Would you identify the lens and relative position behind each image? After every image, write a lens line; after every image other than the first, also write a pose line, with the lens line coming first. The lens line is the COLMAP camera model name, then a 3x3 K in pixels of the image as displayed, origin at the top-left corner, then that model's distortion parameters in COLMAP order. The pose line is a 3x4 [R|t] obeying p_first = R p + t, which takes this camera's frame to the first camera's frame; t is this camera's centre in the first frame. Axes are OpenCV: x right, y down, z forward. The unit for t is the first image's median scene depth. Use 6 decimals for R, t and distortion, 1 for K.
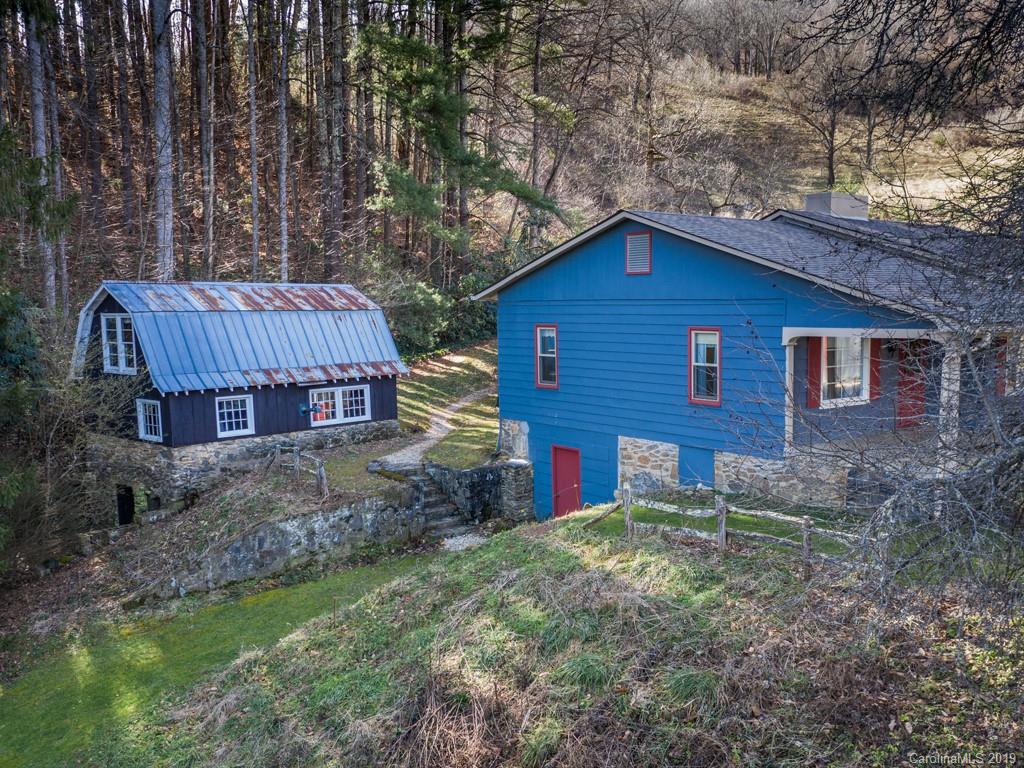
lens RADIAL K [[933.1, 0, 511.3], [0, 933.1, 393.4], [0, 0, 1]] dist [-0.004601, 0.003346]
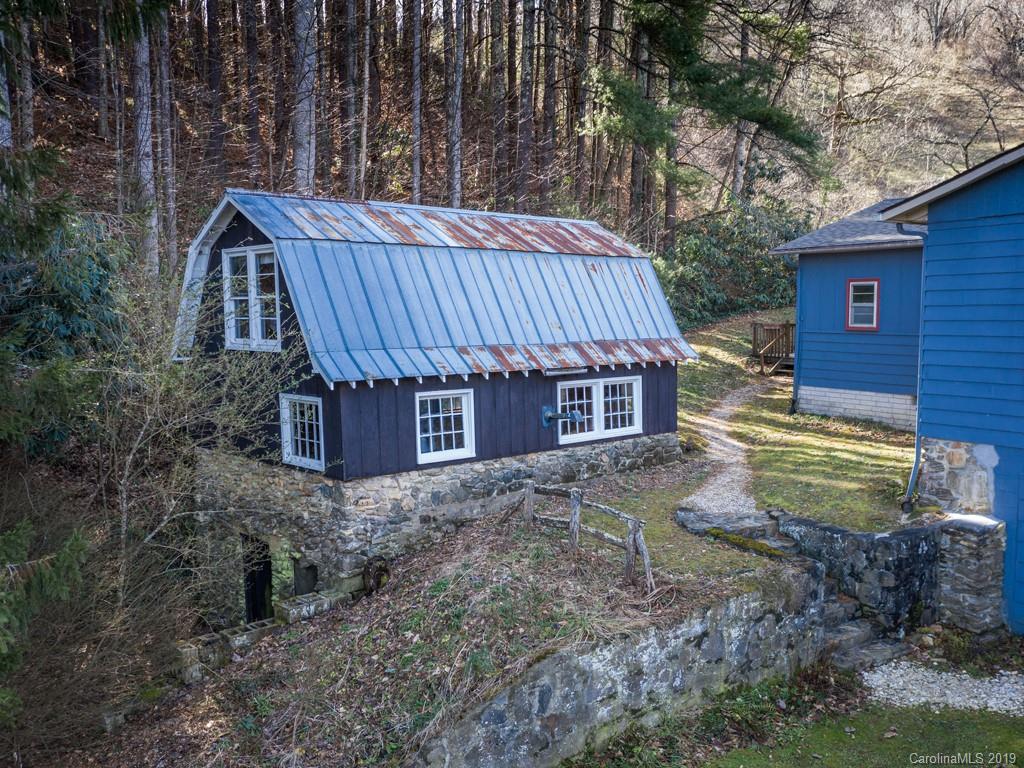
lens RADIAL K [[910.0, 0, 512.0], [0, 910.0, 384.0], [0, 0, 1]] dist [-0.011614, 0.002848]
pose [[0.995132, 0.010469, -0.097996, -0.202547], [-0.011824, 0.999842, -0.013262, 0.005533], [0.097842, 0.014356, 0.995098, 0.451185]]
